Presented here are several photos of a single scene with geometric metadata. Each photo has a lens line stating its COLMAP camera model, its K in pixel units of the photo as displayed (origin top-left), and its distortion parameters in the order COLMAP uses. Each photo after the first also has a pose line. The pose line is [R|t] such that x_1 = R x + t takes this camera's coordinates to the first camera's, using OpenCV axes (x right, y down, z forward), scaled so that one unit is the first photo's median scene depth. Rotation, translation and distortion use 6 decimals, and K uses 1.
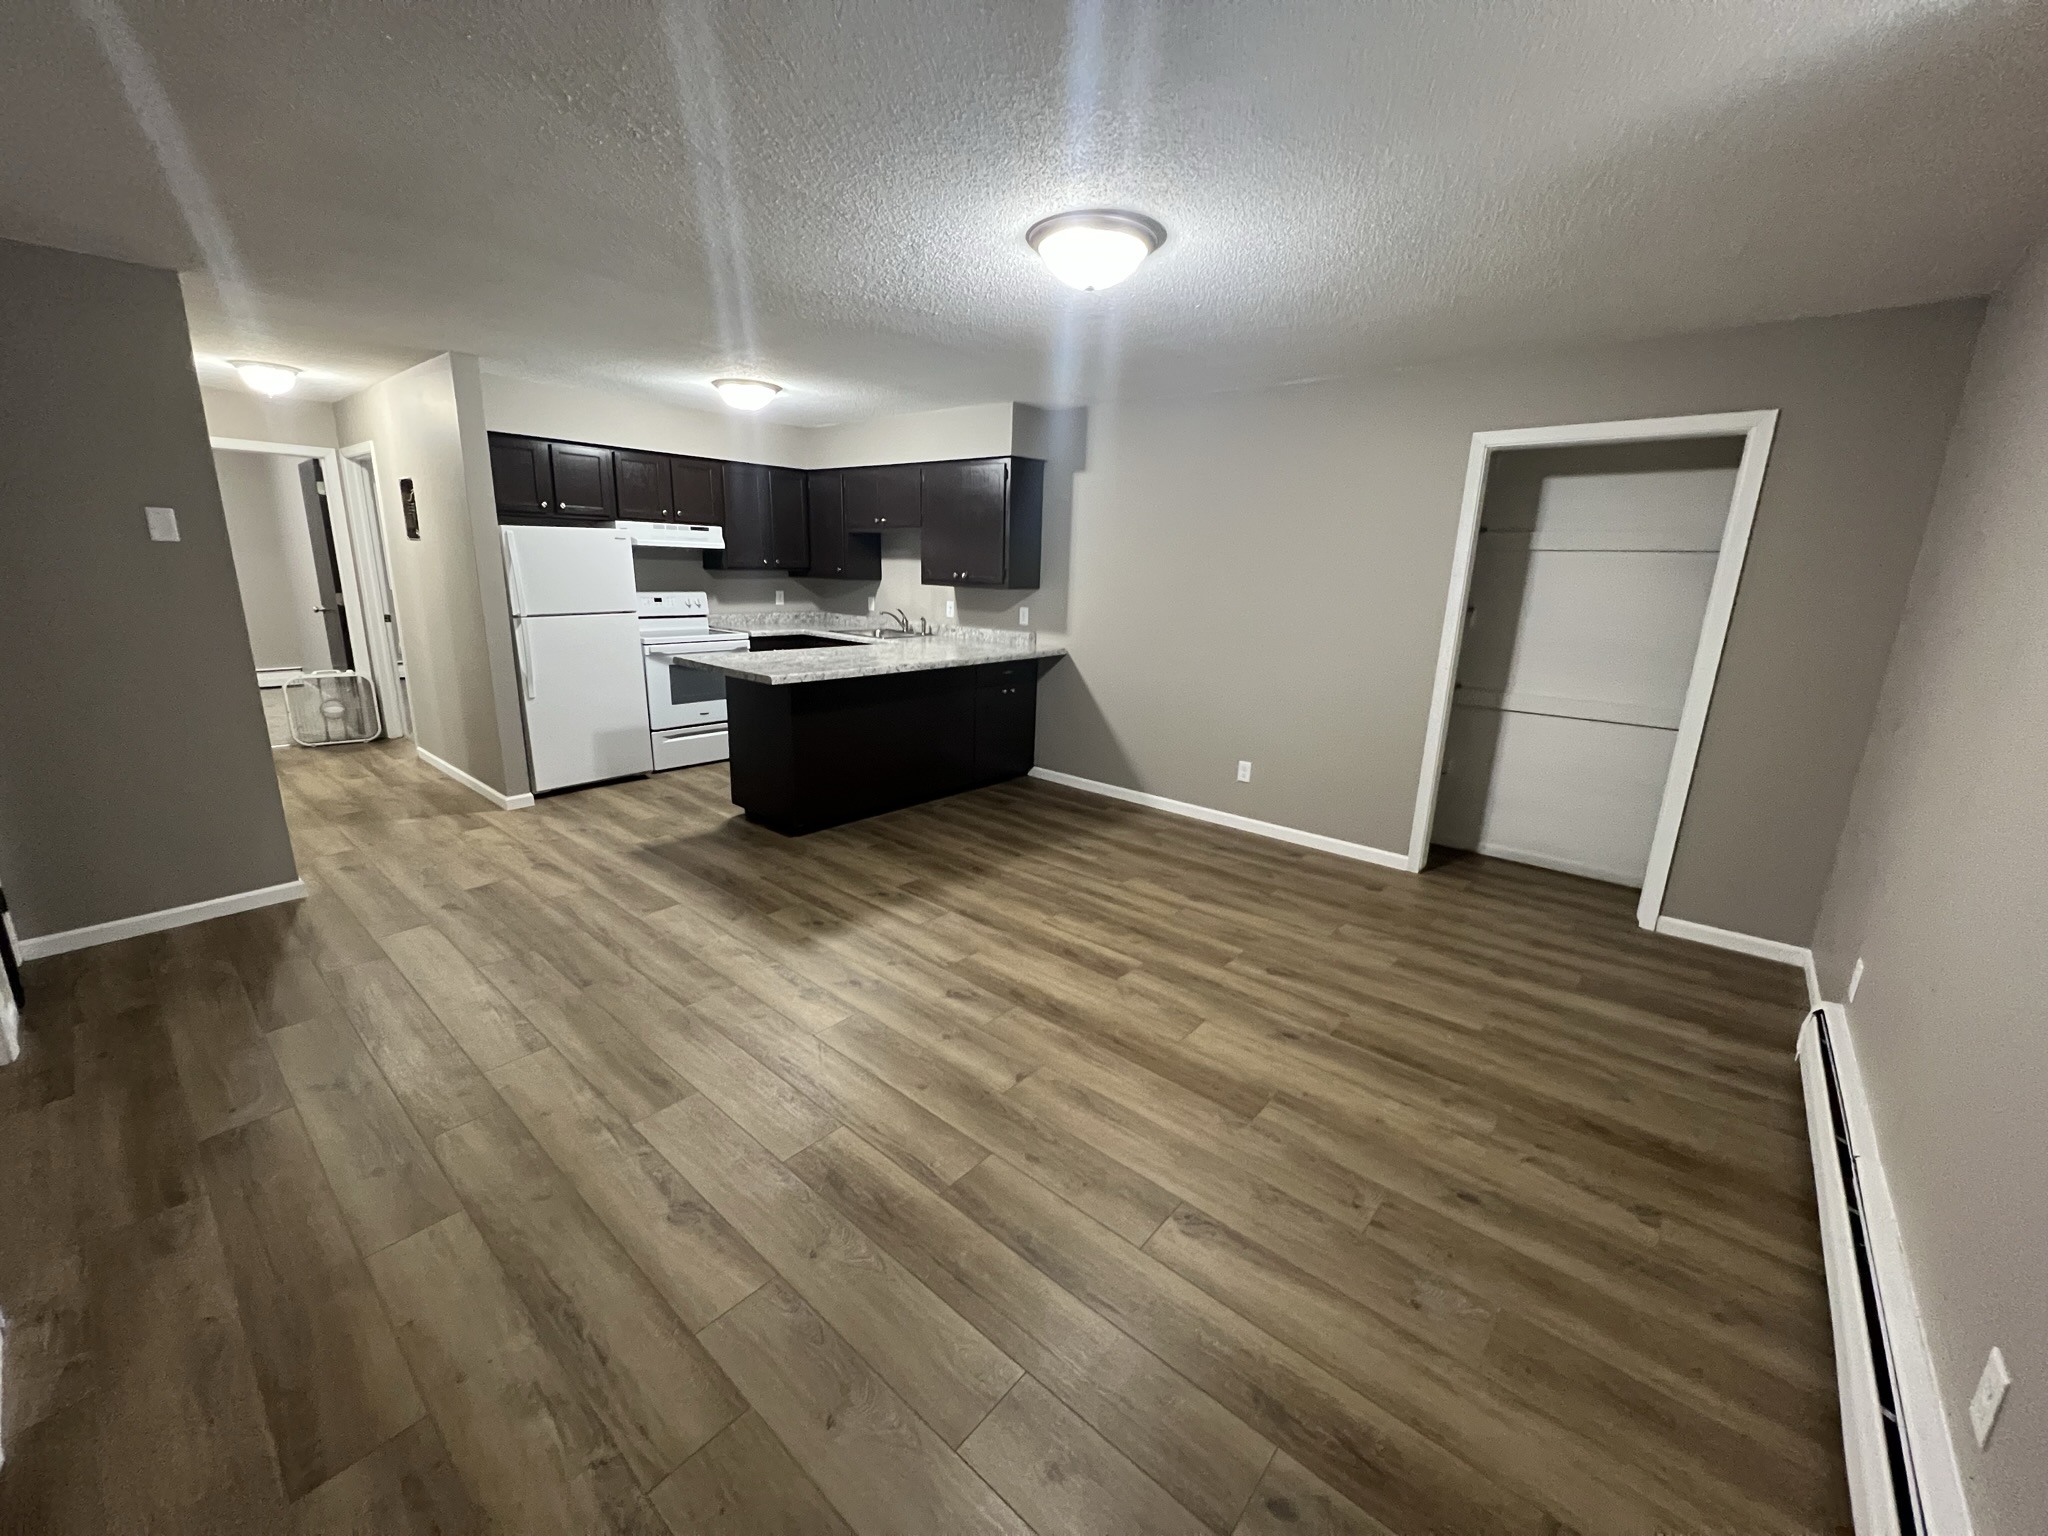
lens RADIAL K [[816.0, 0, 1023.1], [0, 816.0, 764.8], [0, 0, 1]] dist [0.000565, 0.000373]
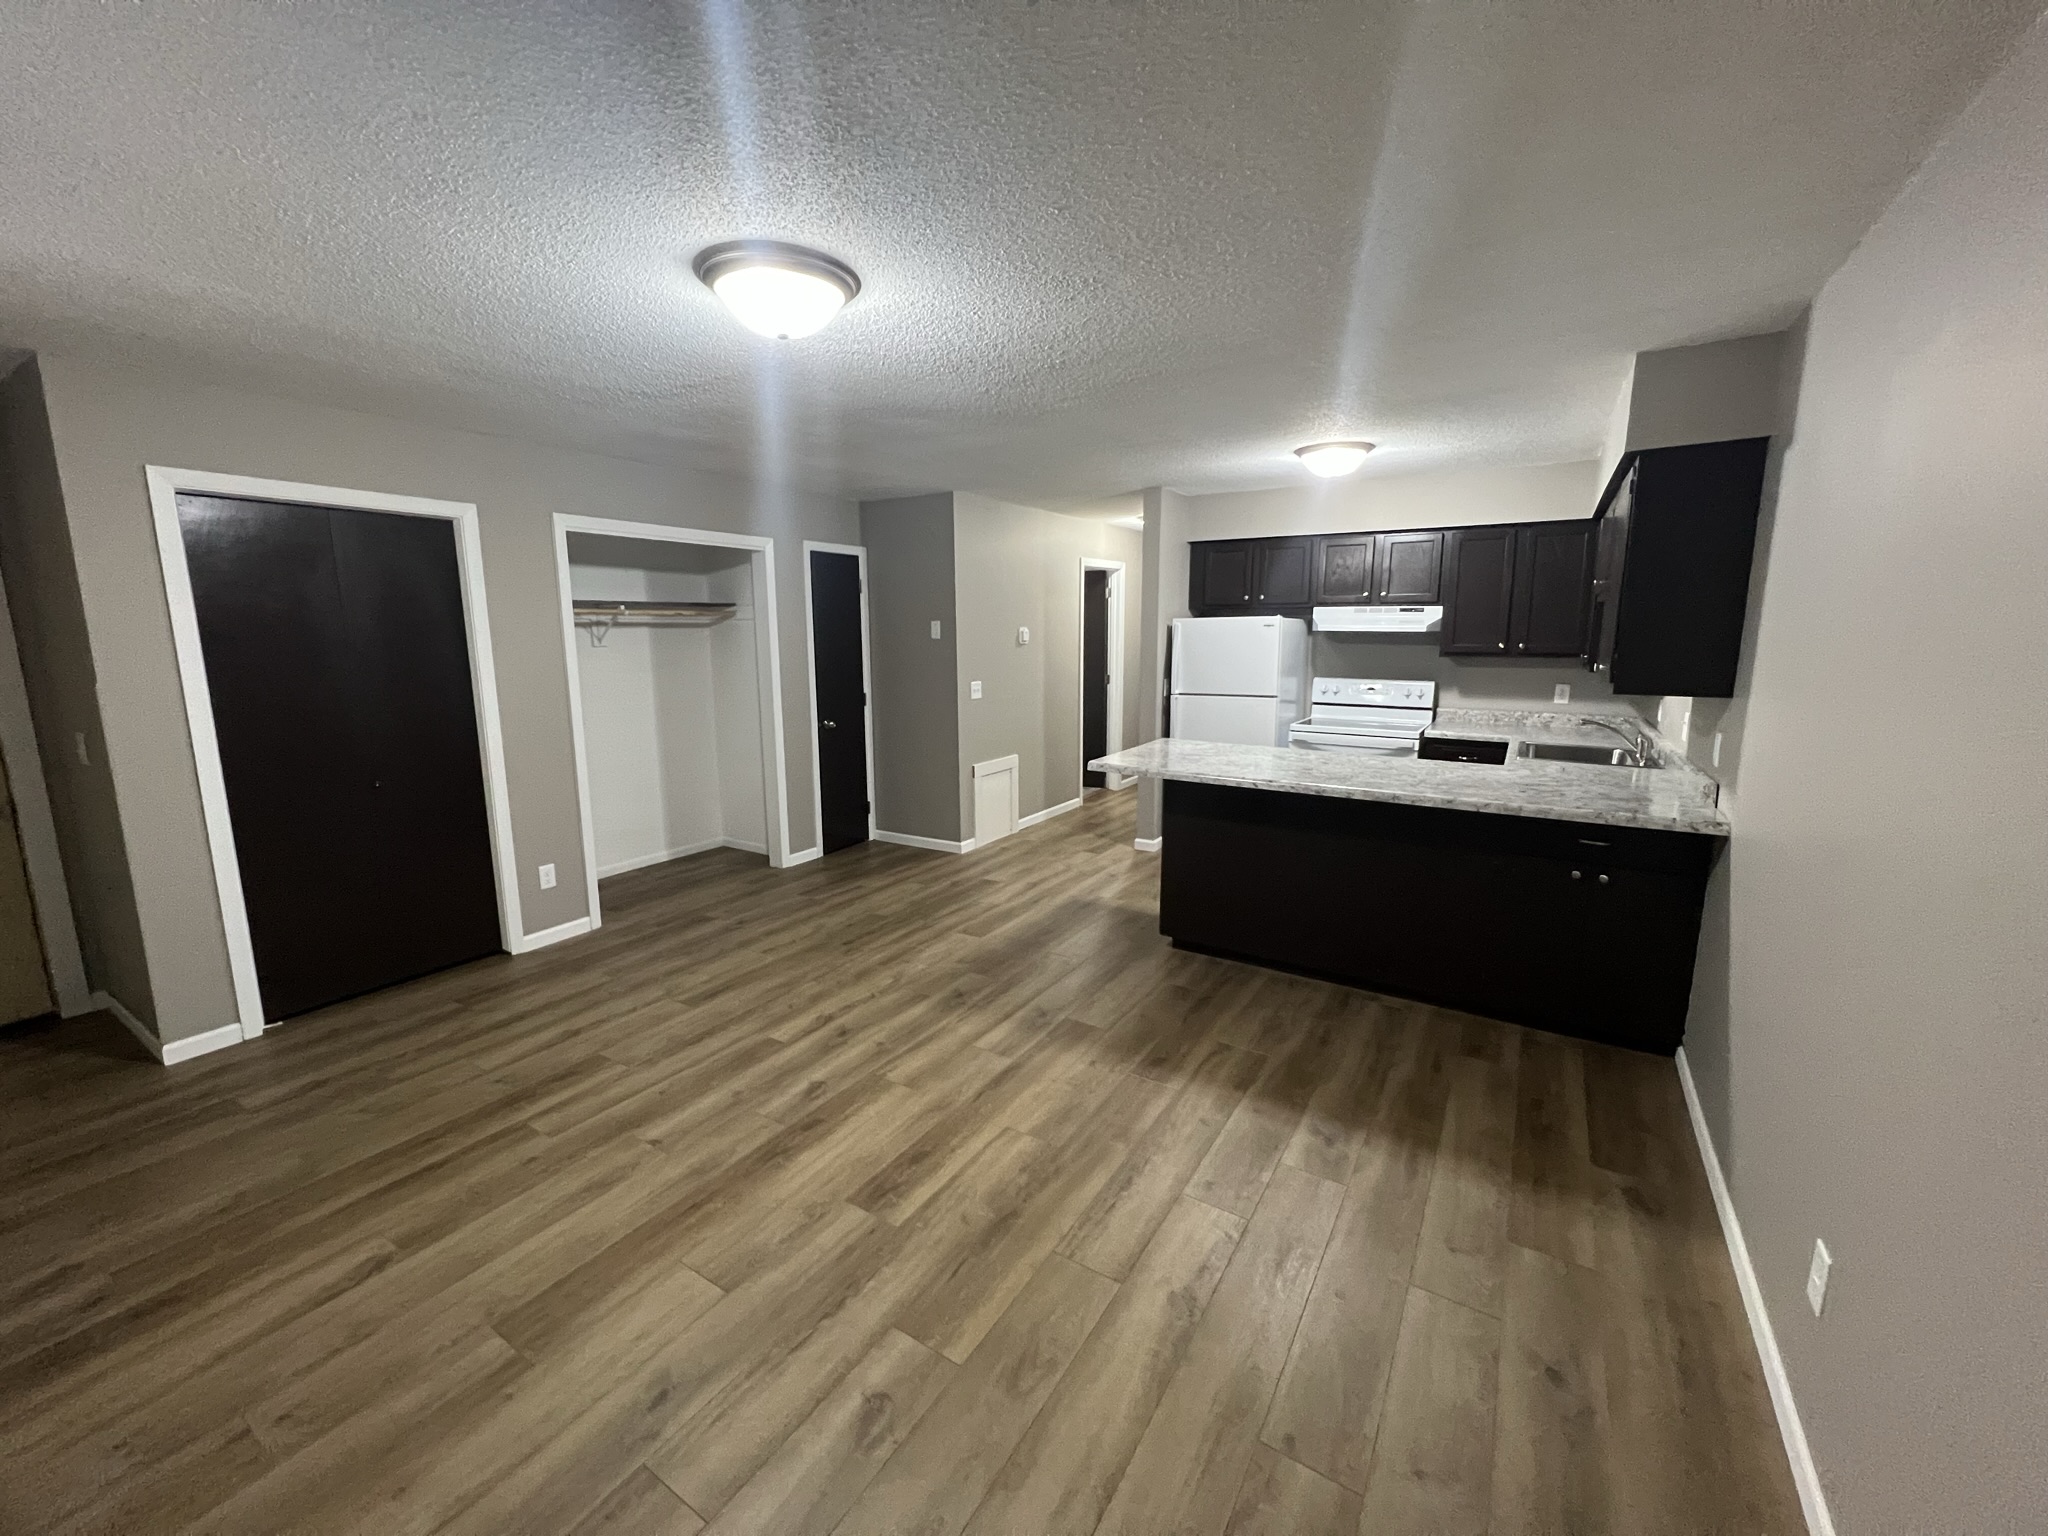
lens RADIAL K [[816.0, 0, 1023.1], [0, 816.0, 764.8], [0, 0, 1]] dist [0.000565, 0.000373]
pose [[0.146311, 0.136527, -0.979772, 0.525029], [-0.234049, 0.967088, 0.099809, -0.149608], [0.961153, 0.214711, 0.173449, 0.610135]]
